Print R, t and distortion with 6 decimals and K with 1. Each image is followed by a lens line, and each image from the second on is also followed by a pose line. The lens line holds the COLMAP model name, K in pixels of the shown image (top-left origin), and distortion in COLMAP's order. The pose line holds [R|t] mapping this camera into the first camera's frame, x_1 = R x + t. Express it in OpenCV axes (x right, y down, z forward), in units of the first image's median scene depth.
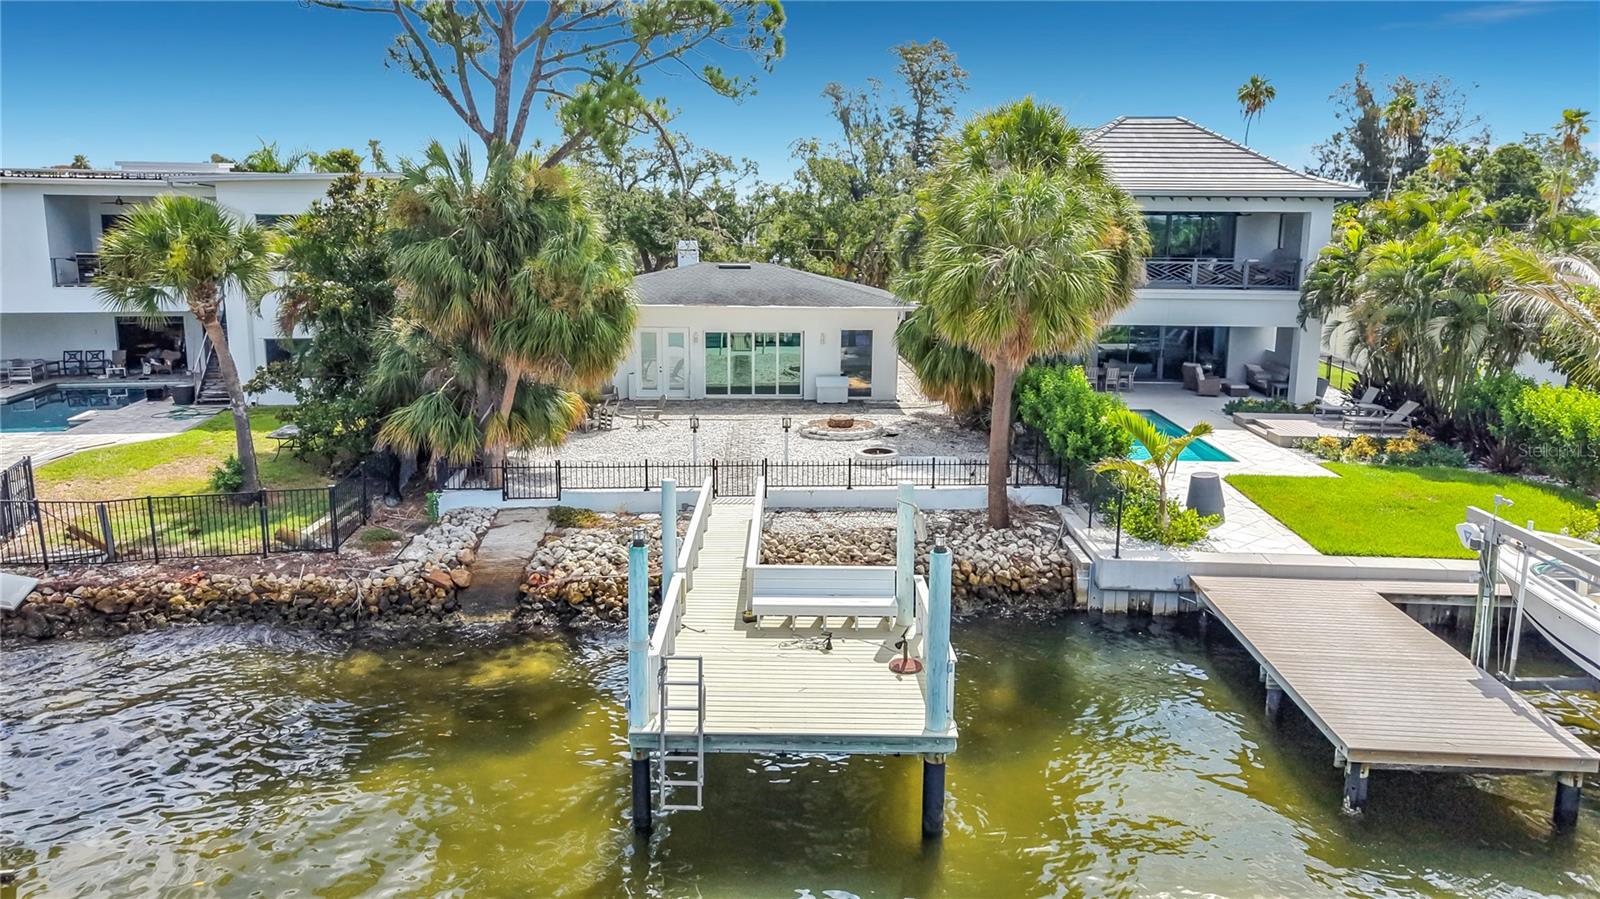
lens RADIAL K [[1121.3, 0, 819.0], [0, 1121.3, 453.3], [0, 0, 1]] dist [0.010980, -0.001611]
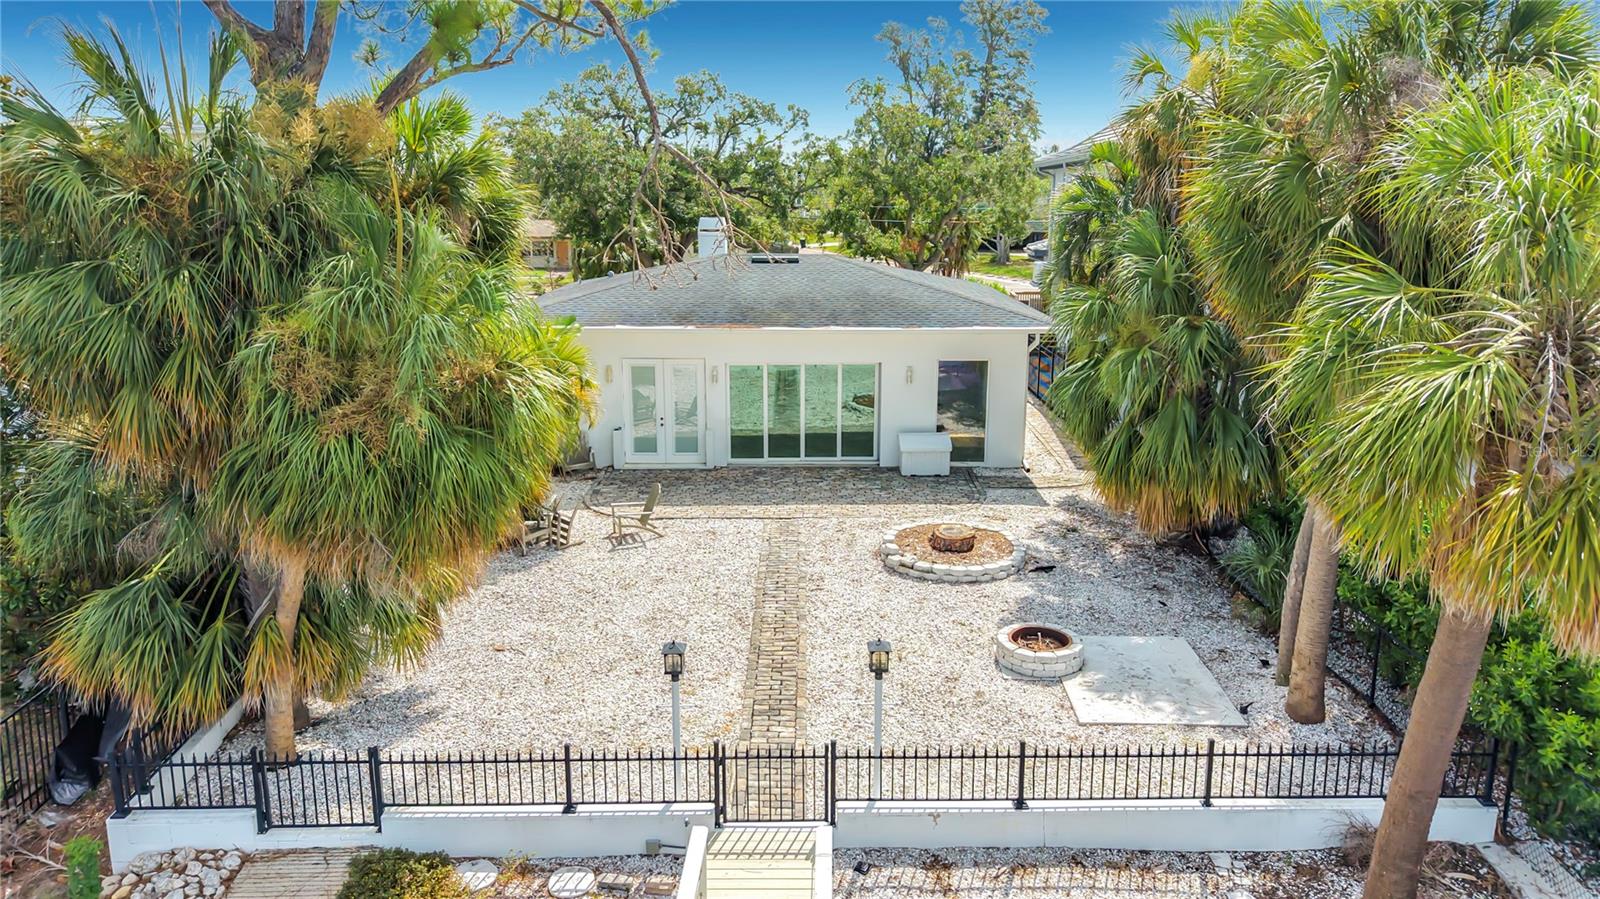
lens RADIAL K [[1198.8, 0, 800.0], [0, 1198.8, 449.5], [0, 0, 1]] dist [-0.005097, -0.005303]
pose [[0.998254, 0.002990, -0.058994, -0.010950], [-0.001986, 0.999852, 0.017076, -0.040277], [0.059036, -0.016929, 0.998112, 0.174841]]
